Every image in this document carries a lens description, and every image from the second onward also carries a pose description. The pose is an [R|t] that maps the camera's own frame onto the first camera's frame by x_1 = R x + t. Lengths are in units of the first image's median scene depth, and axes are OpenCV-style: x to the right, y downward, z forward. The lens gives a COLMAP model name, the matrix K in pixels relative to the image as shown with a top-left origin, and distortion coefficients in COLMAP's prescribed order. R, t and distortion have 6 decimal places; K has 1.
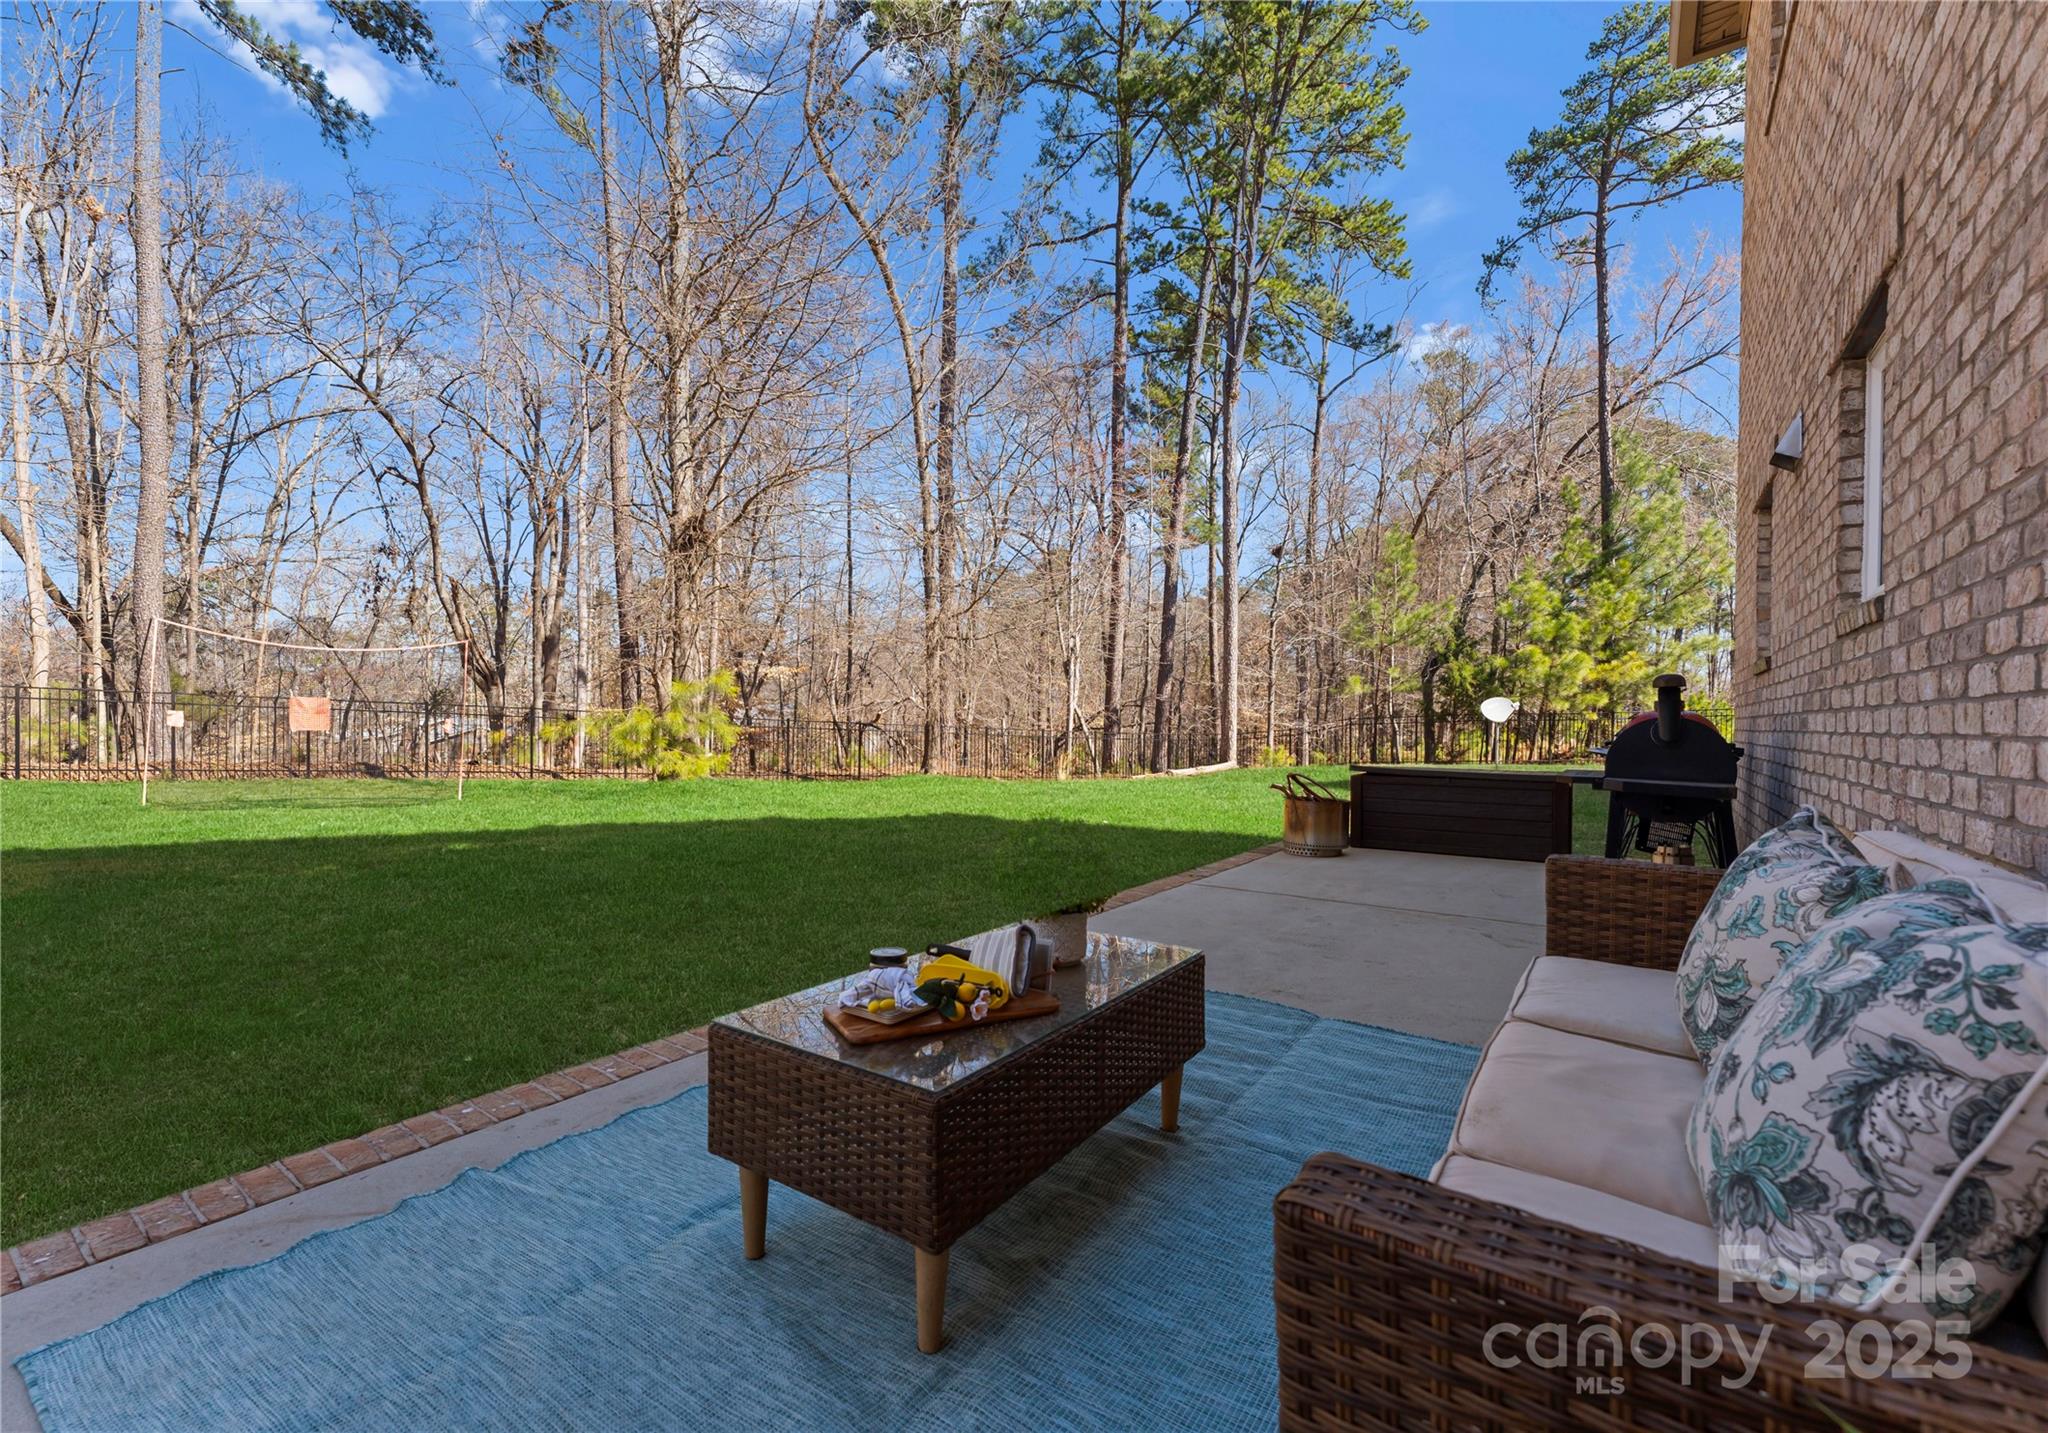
lens RADIAL K [[879.9, 0, 1026.4], [0, 879.9, 729.1], [0, 0, 1]] dist [-0.000529, 0.000072]
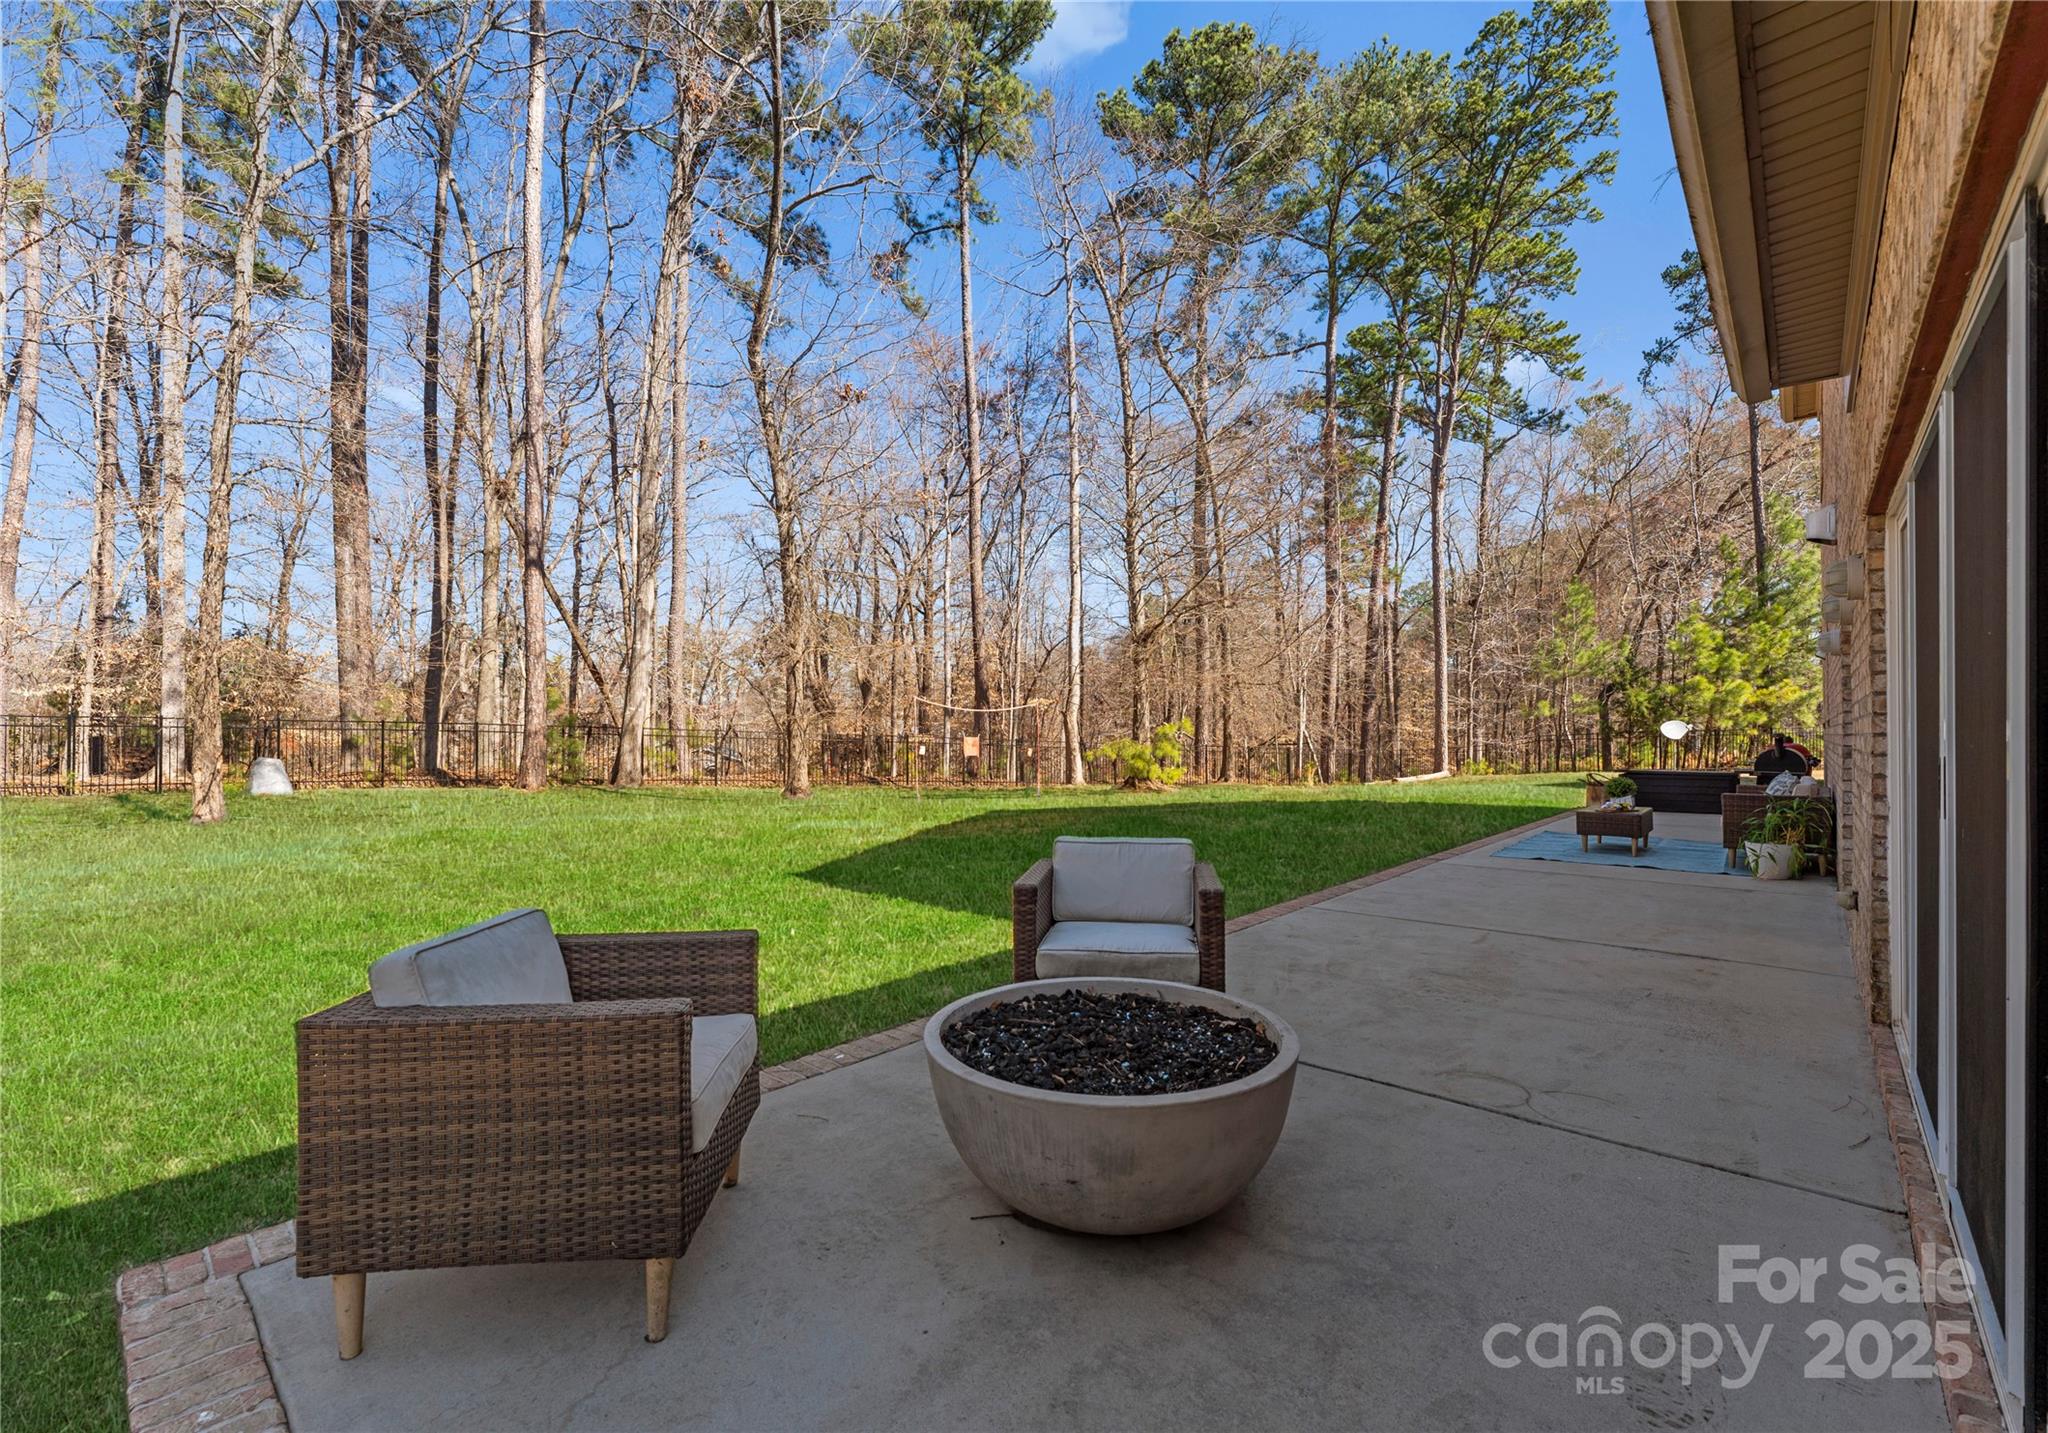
lens RADIAL K [[879.9, 0, 1019.1], [0, 879.9, 723.3], [0, 0, 1]] dist [-0.000529, 0.000072]
pose [[0.992288, -0.014449, -0.123105, -0.218482], [0.011949, 0.999708, -0.021016, -0.012609], [0.123372, 0.019383, 0.992171, -0.338643]]
